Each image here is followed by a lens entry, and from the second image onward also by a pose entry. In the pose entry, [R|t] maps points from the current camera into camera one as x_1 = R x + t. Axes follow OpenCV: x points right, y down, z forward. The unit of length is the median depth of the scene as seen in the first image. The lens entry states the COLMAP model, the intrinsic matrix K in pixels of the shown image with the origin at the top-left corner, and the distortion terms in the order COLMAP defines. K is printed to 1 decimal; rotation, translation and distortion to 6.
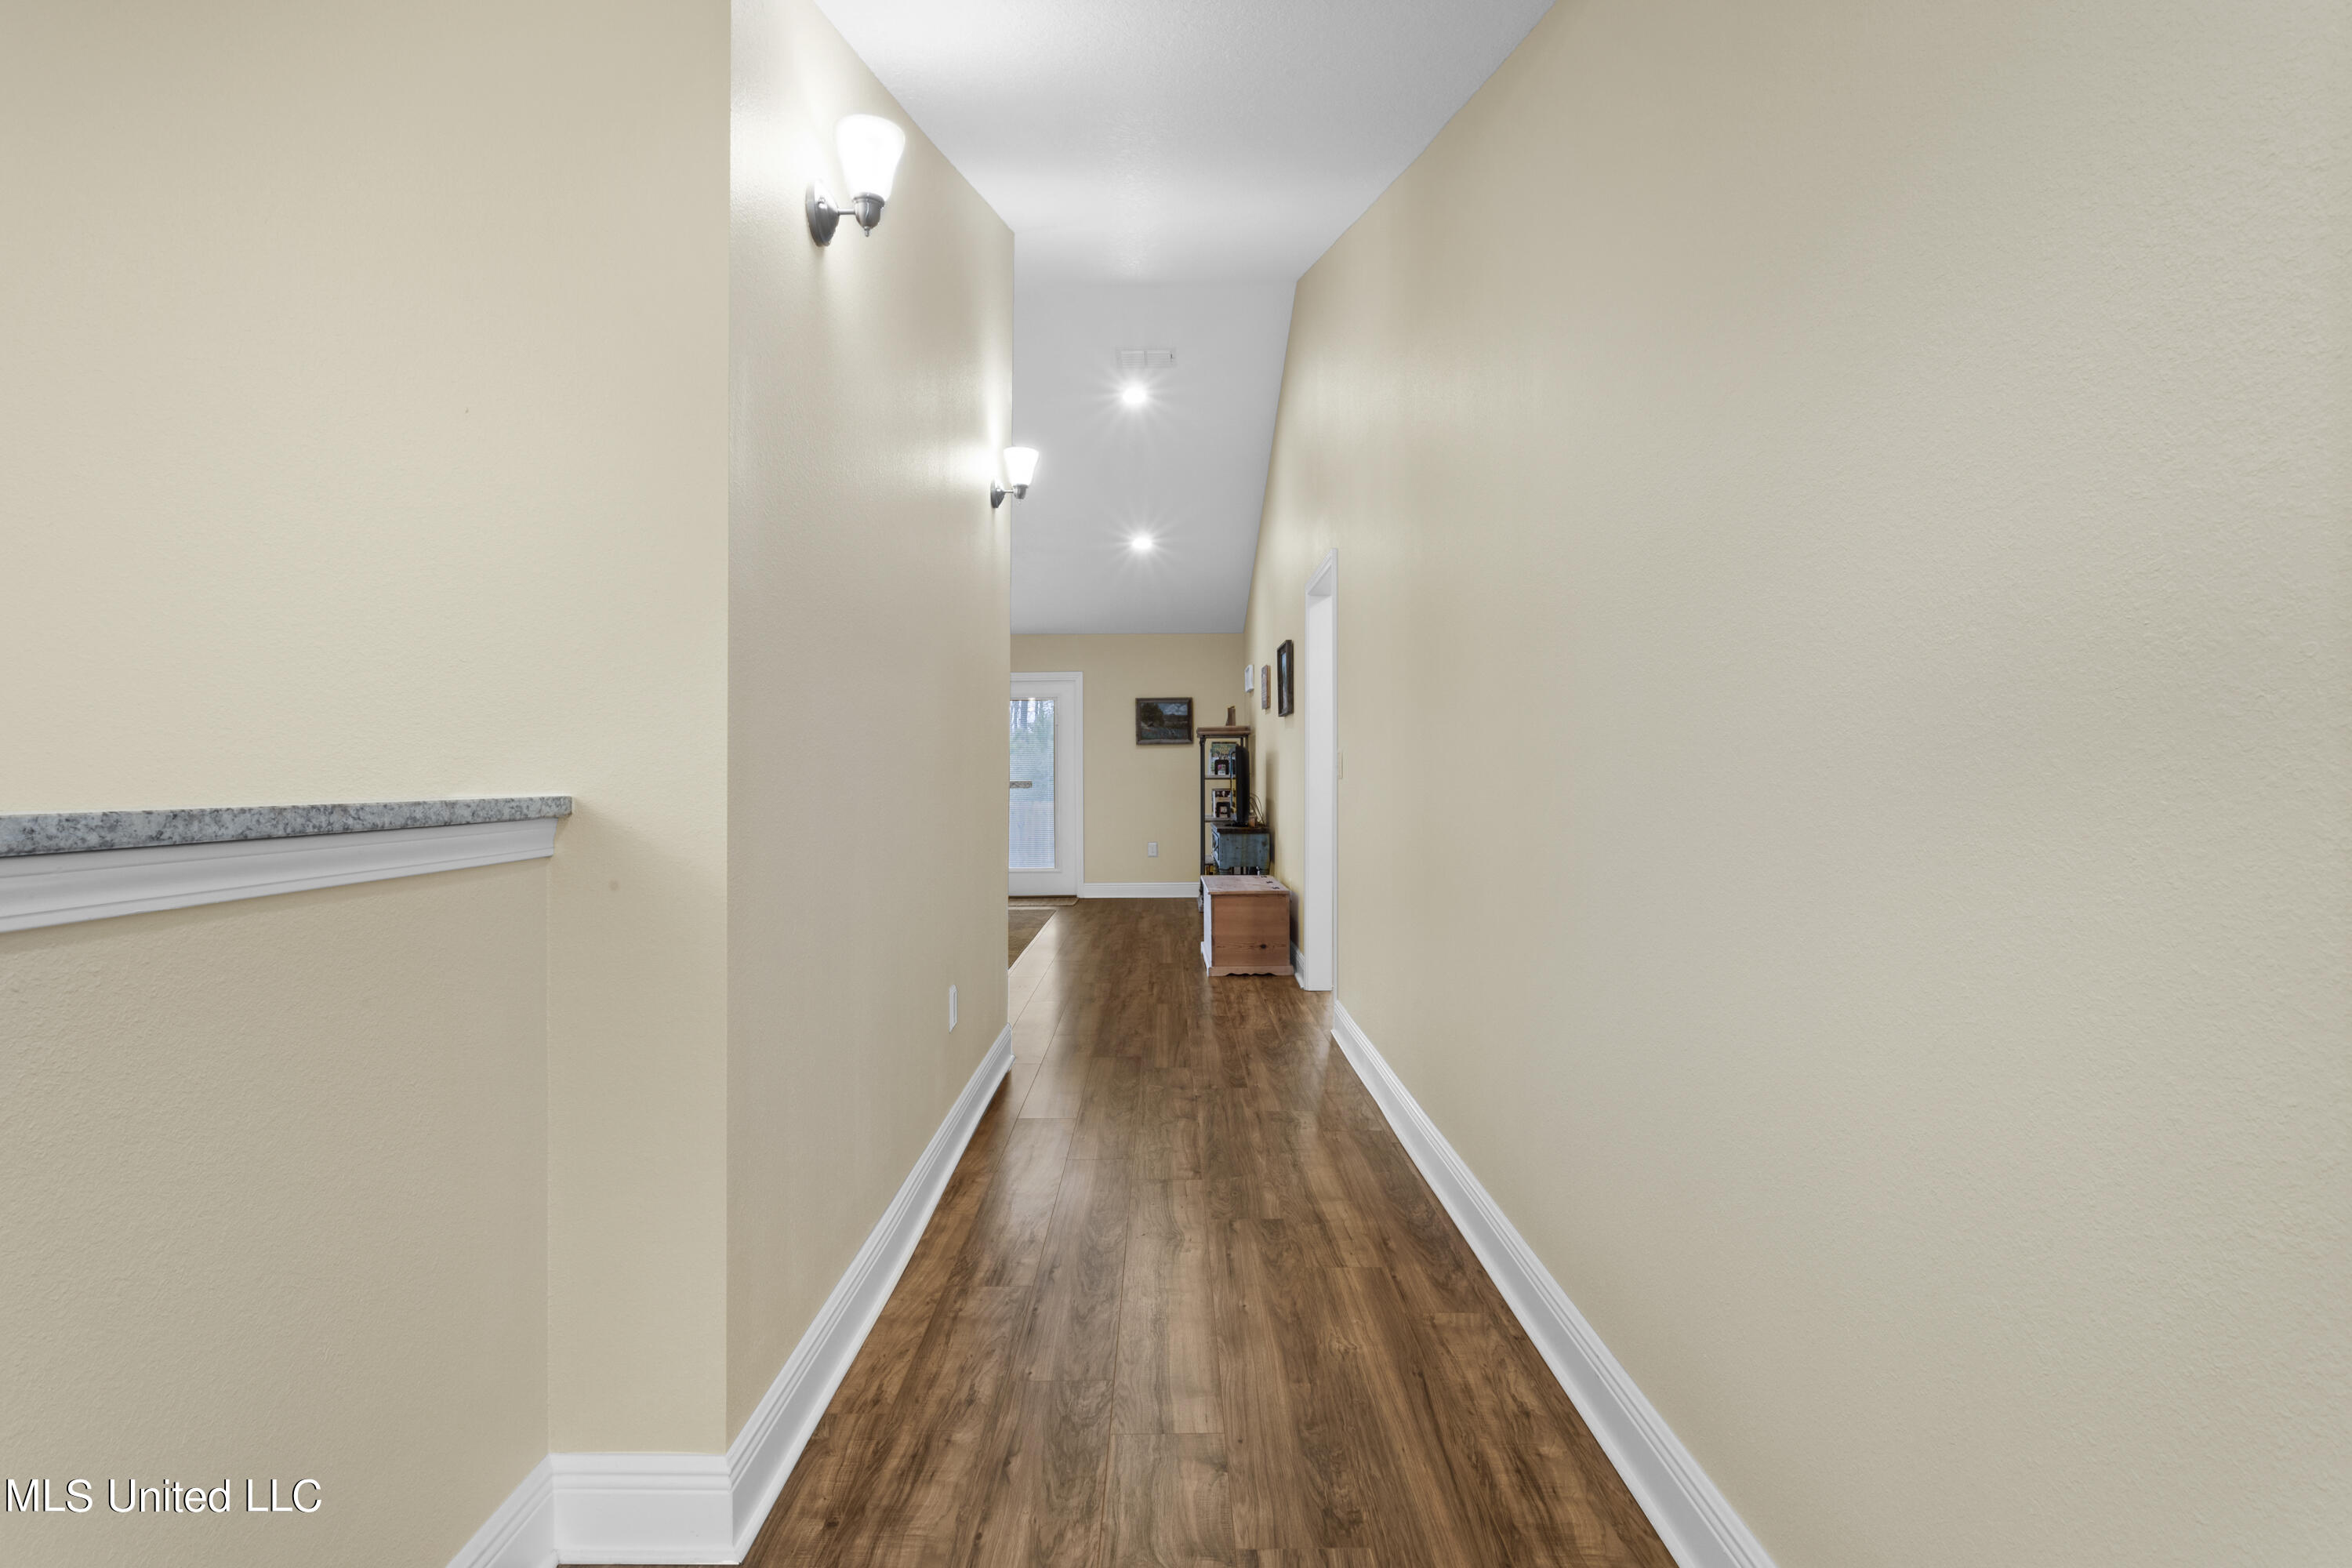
lens RADIAL K [[1224.2, 0, 1173.8], [0, 1224.2, 776.0], [0, 0, 1]] dist [-0.001830, 0.000944]
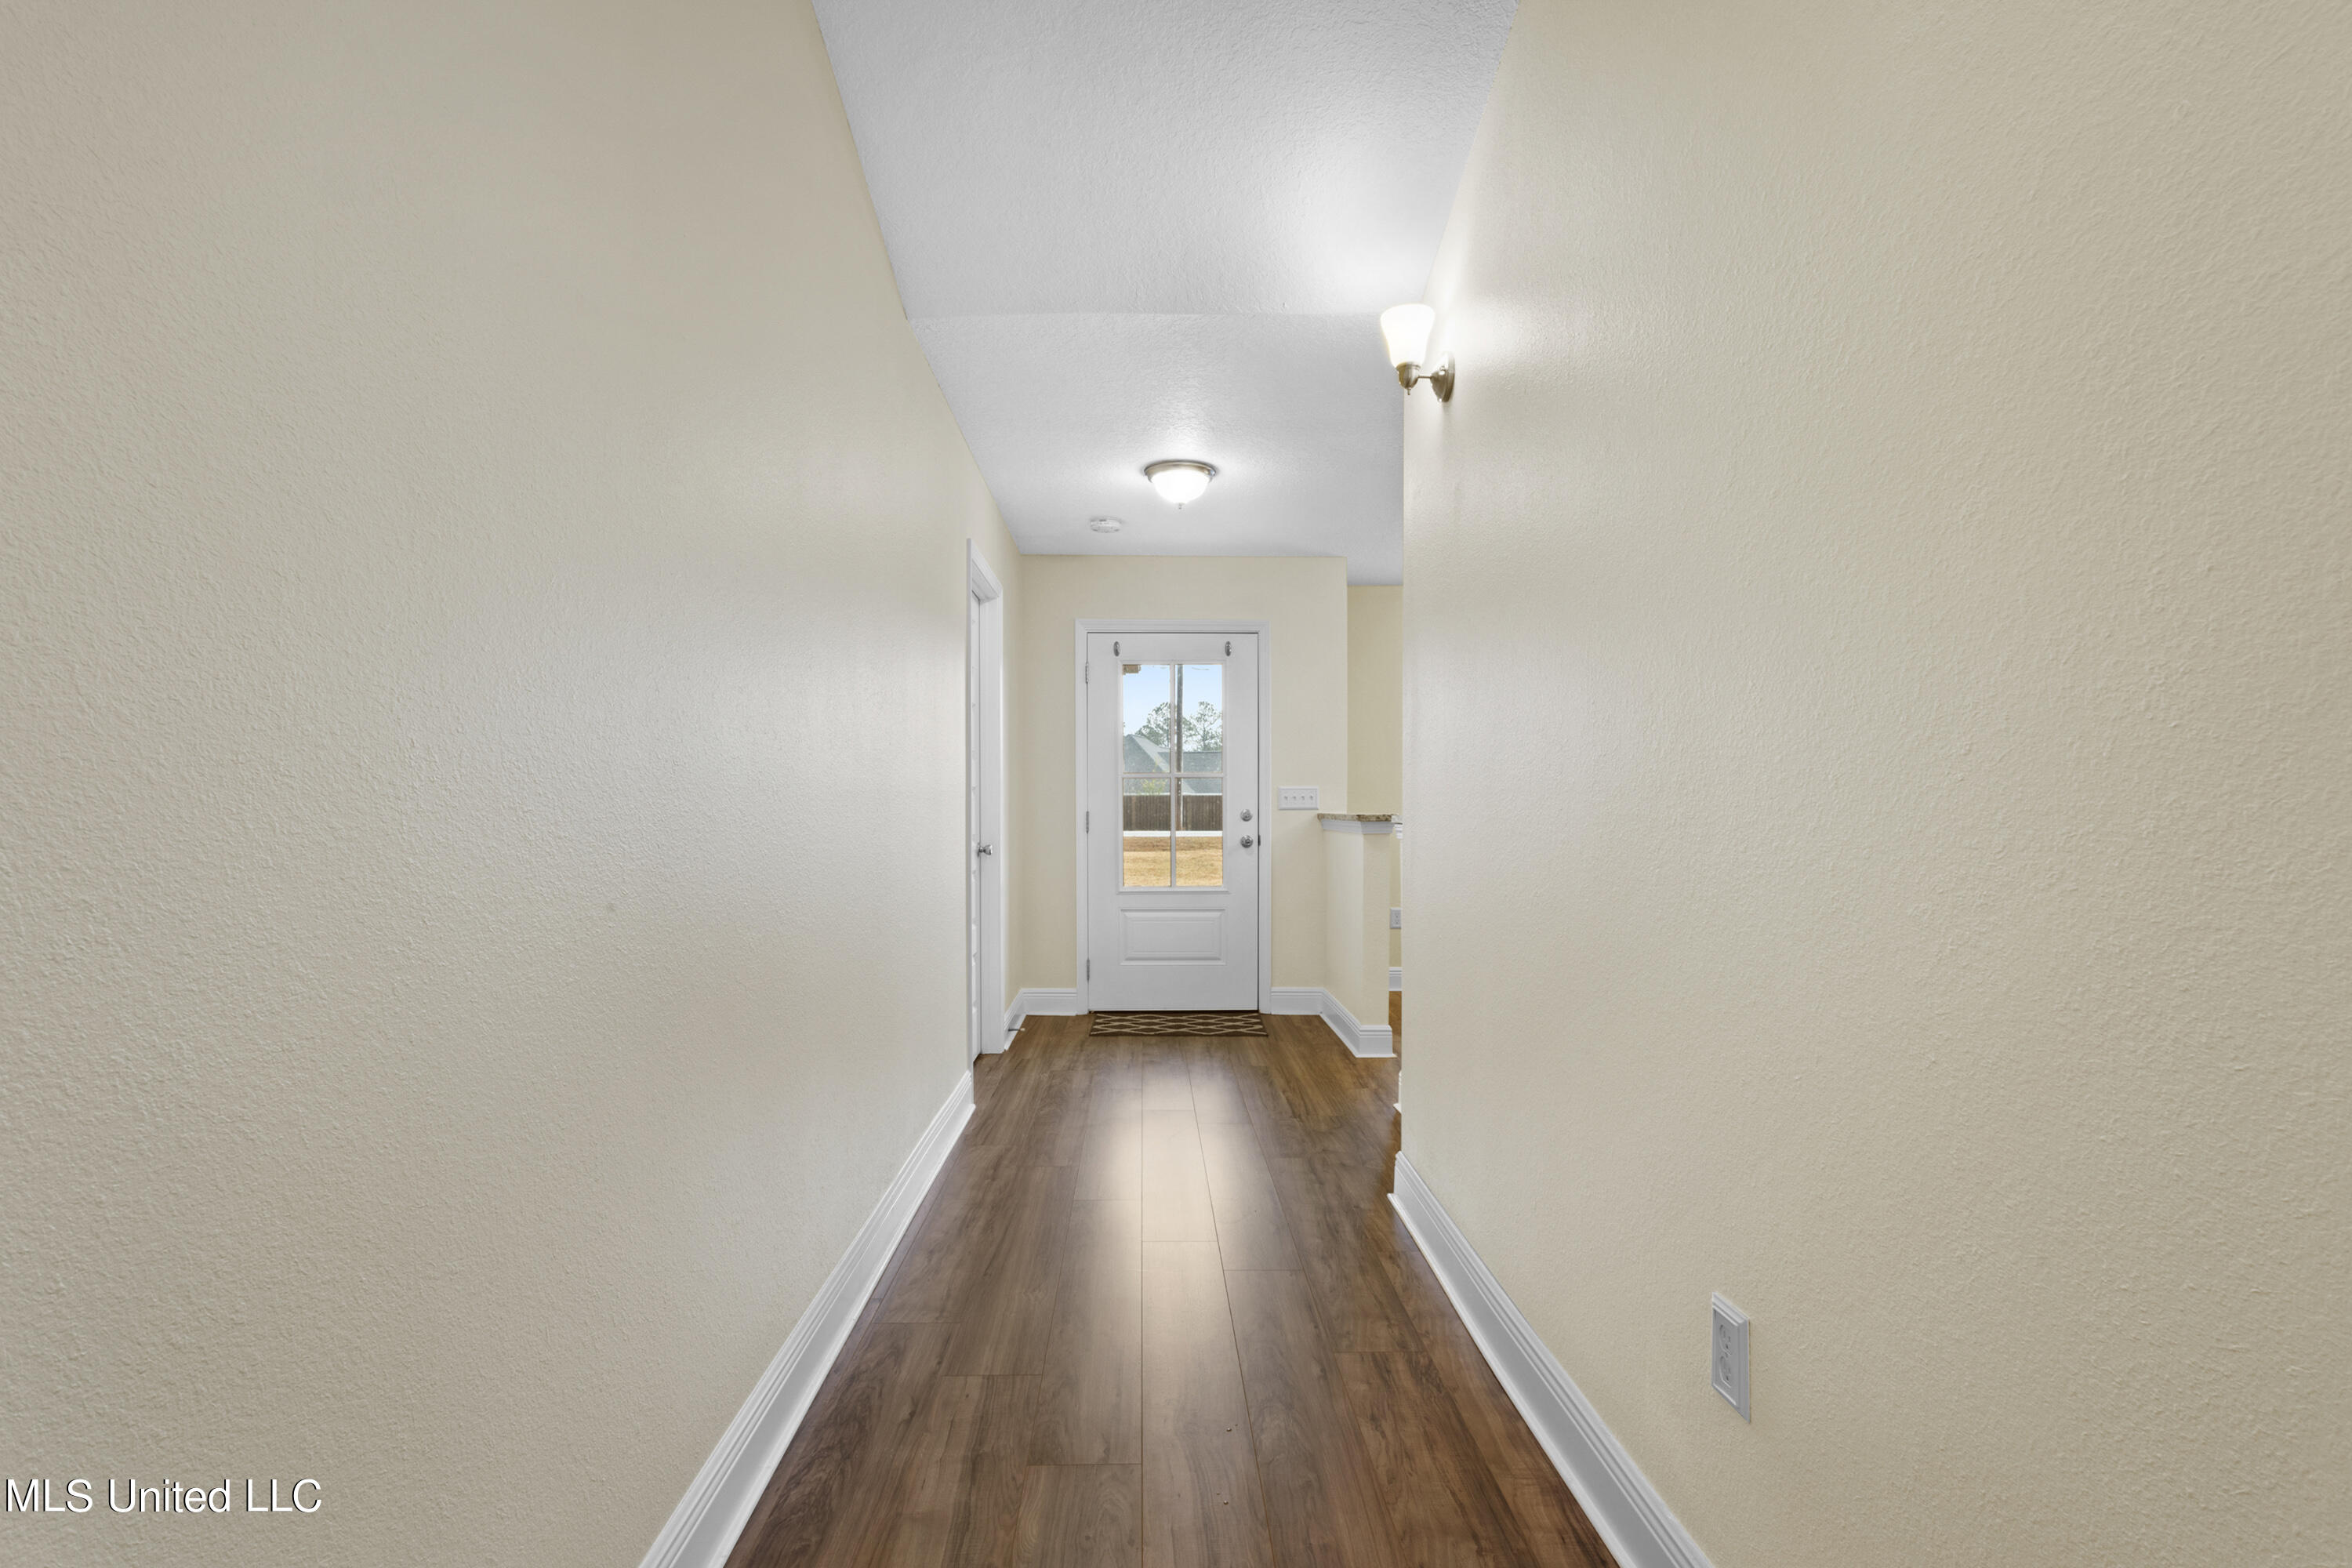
lens RADIAL K [[1125.1, 0, 1175.0], [0, 1125.1, 793.5], [0, 0, 1]] dist [0.003943, -0.000043]
pose [[-0.999708, 0.002999, -0.023972, 0.024805], [0.003330, 0.999900, -0.013777, 0.001522], [0.023929, -0.013853, -0.999618, 1.809970]]
